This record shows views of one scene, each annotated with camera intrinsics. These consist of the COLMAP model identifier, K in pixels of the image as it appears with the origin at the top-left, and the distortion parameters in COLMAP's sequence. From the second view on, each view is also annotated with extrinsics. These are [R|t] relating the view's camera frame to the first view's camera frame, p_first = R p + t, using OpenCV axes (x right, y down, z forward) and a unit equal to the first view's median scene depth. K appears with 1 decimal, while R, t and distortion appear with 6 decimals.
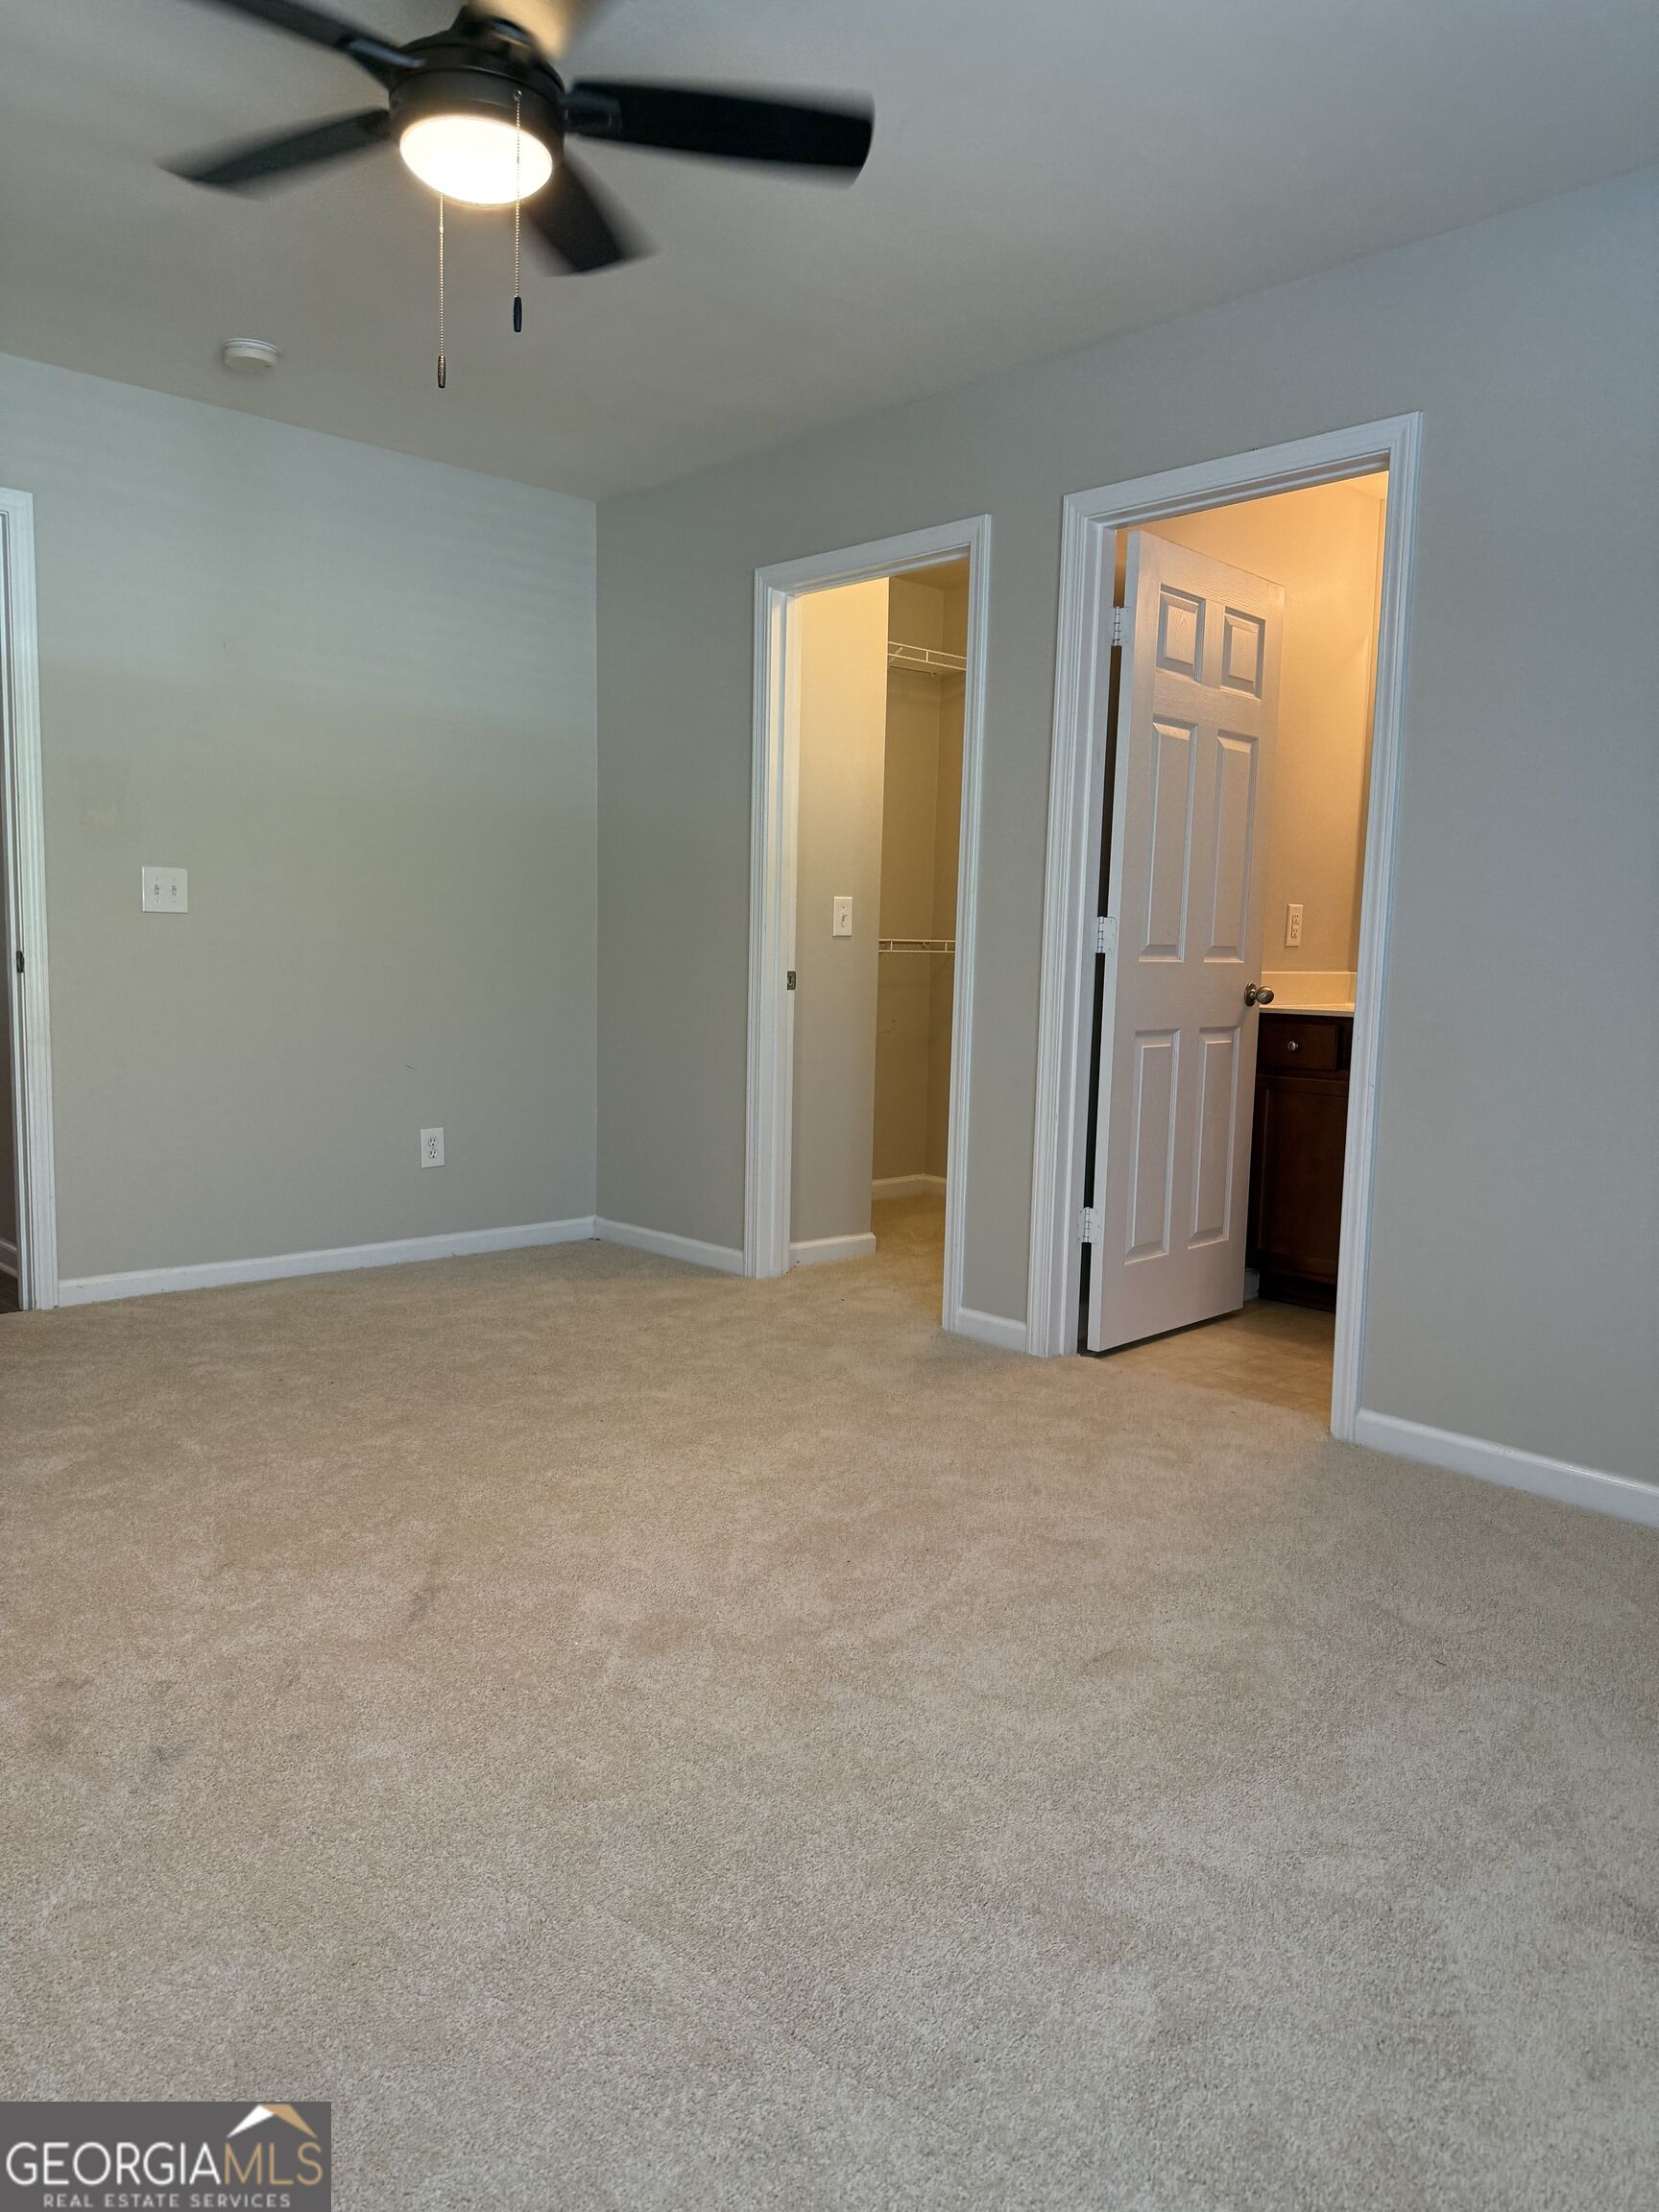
lens RADIAL K [[1556.8, 0, 828.0], [0, 1556.8, 1104.3], [0, 0, 1]] dist [0.044056, -0.022118]
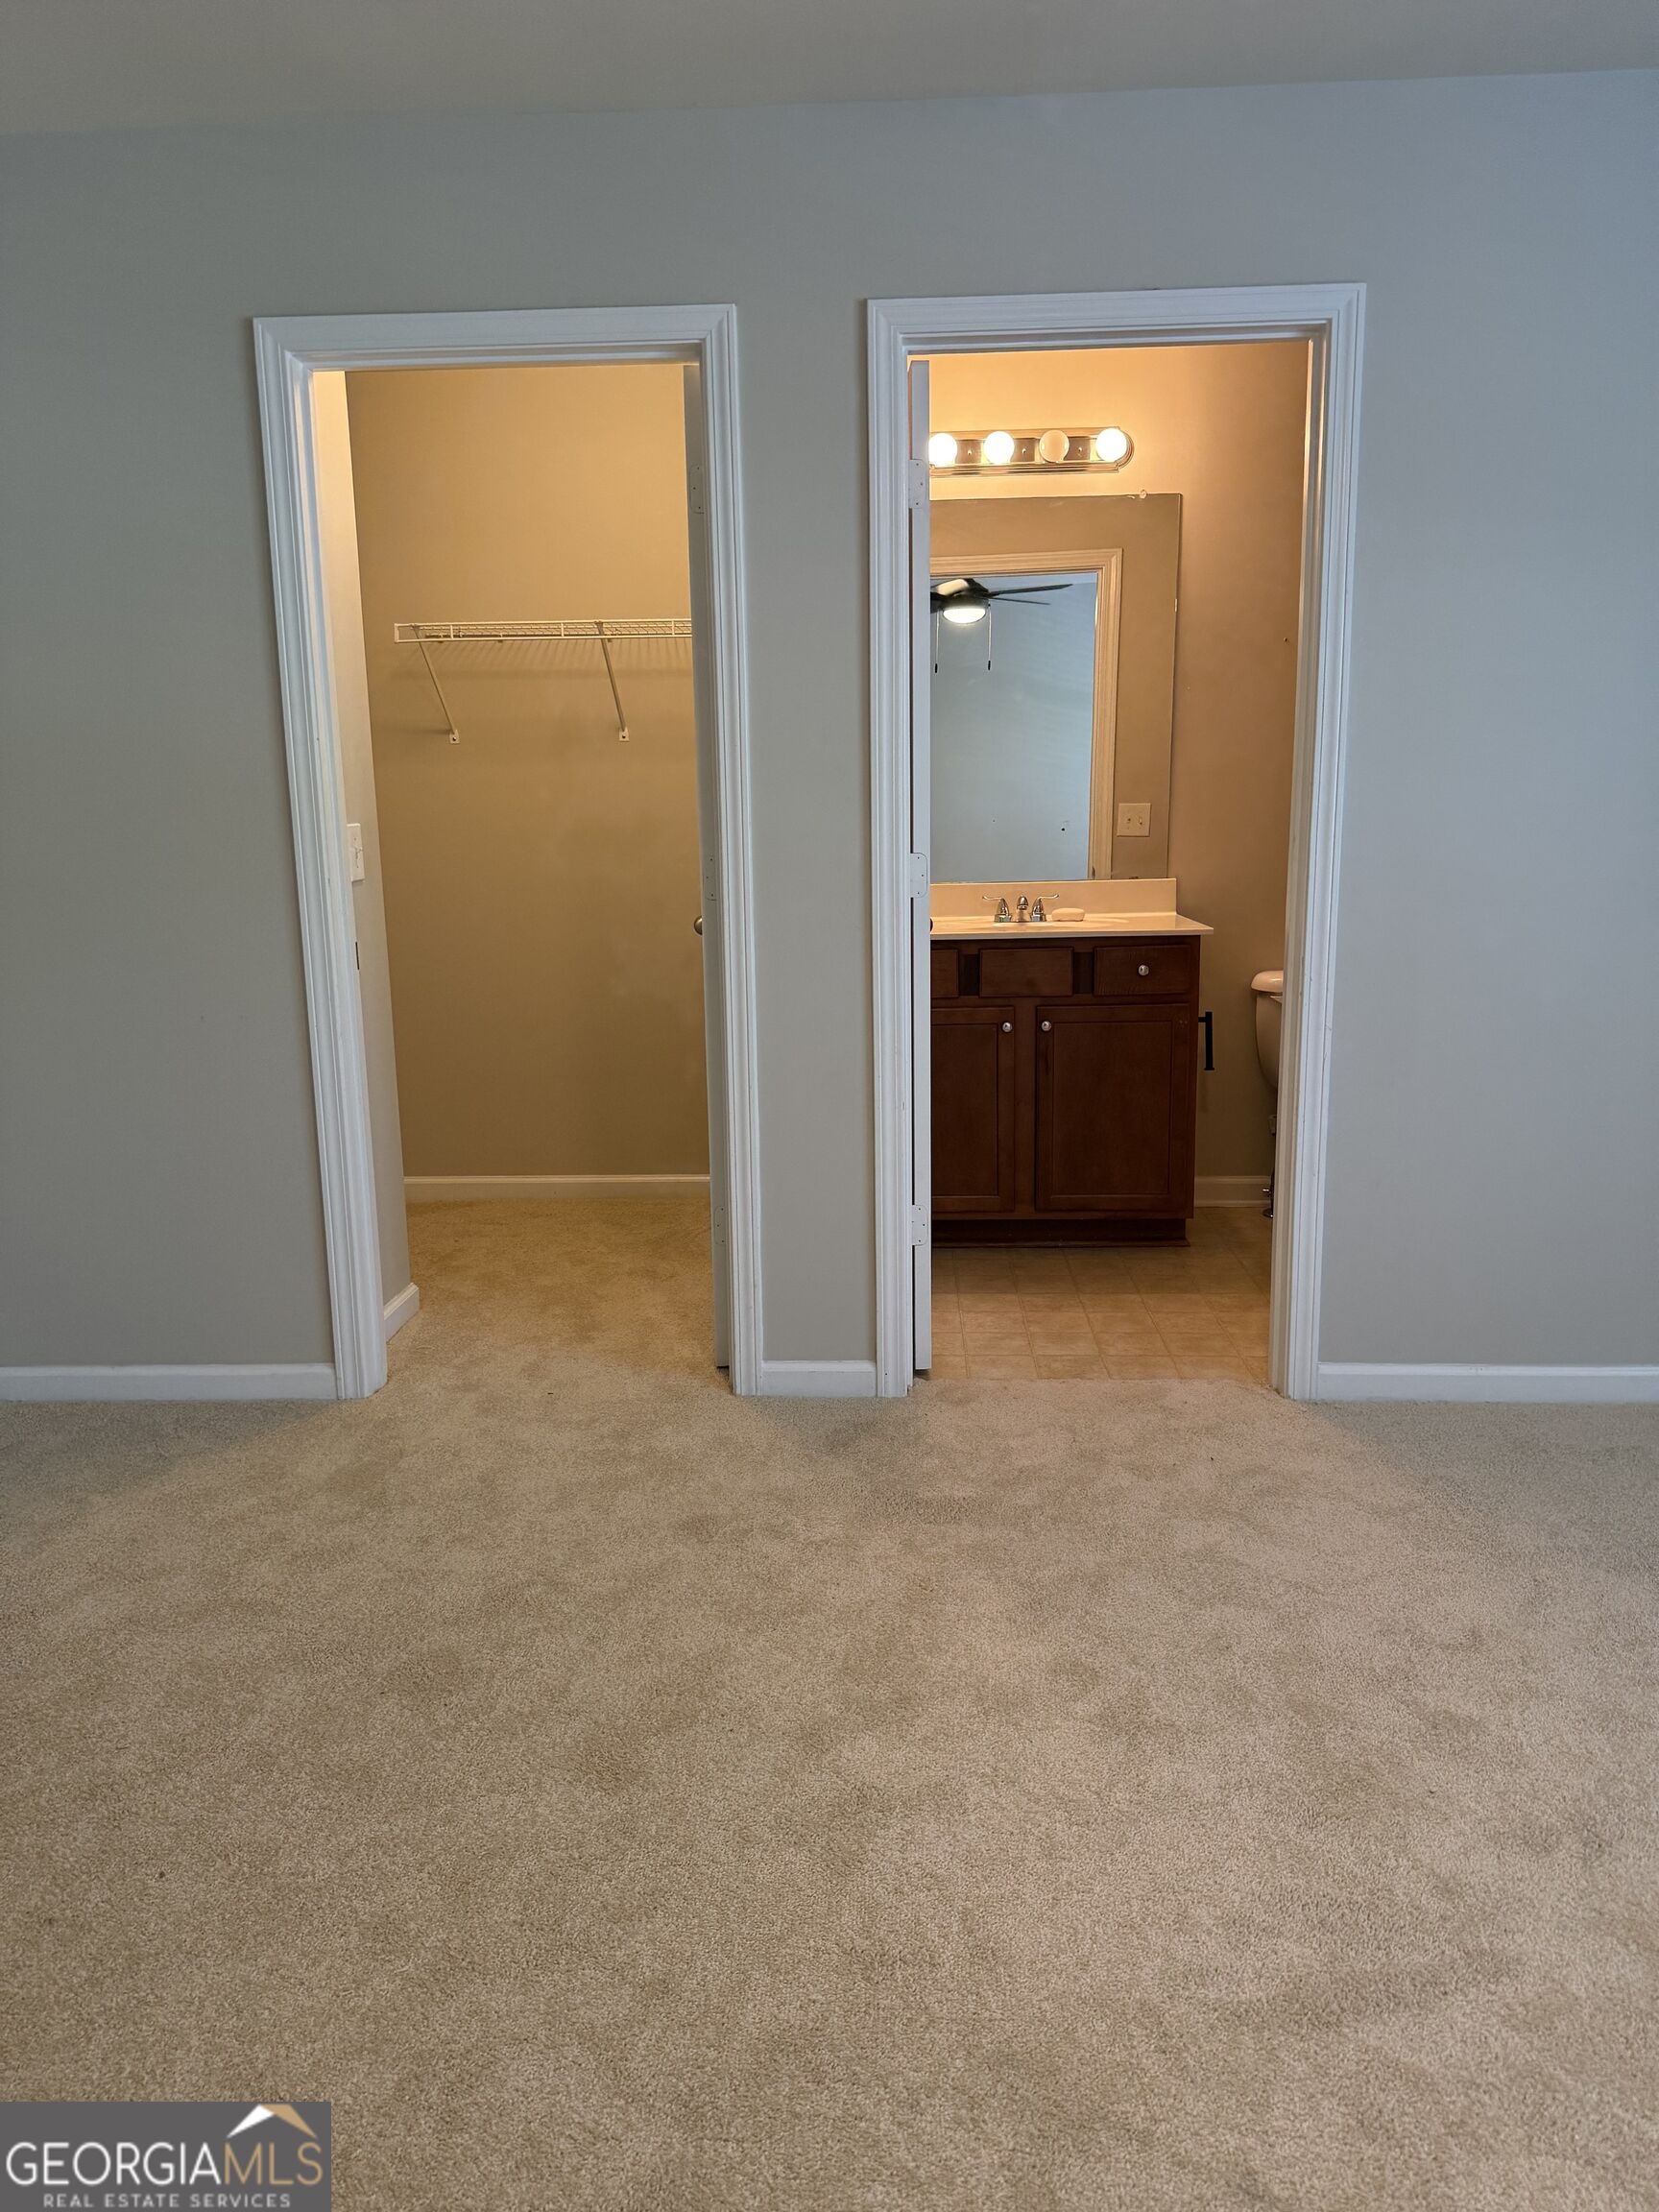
lens RADIAL K [[1556.8, 0, 828.0], [0, 1556.8, 1103.3], [0, 0, 1]] dist [0.044056, -0.022118]
pose [[0.714354, -0.173193, 0.678014, -0.422693], [0.110614, 0.984655, 0.134979, -0.106413], [-0.690987, -0.021425, 0.722550, 0.437173]]
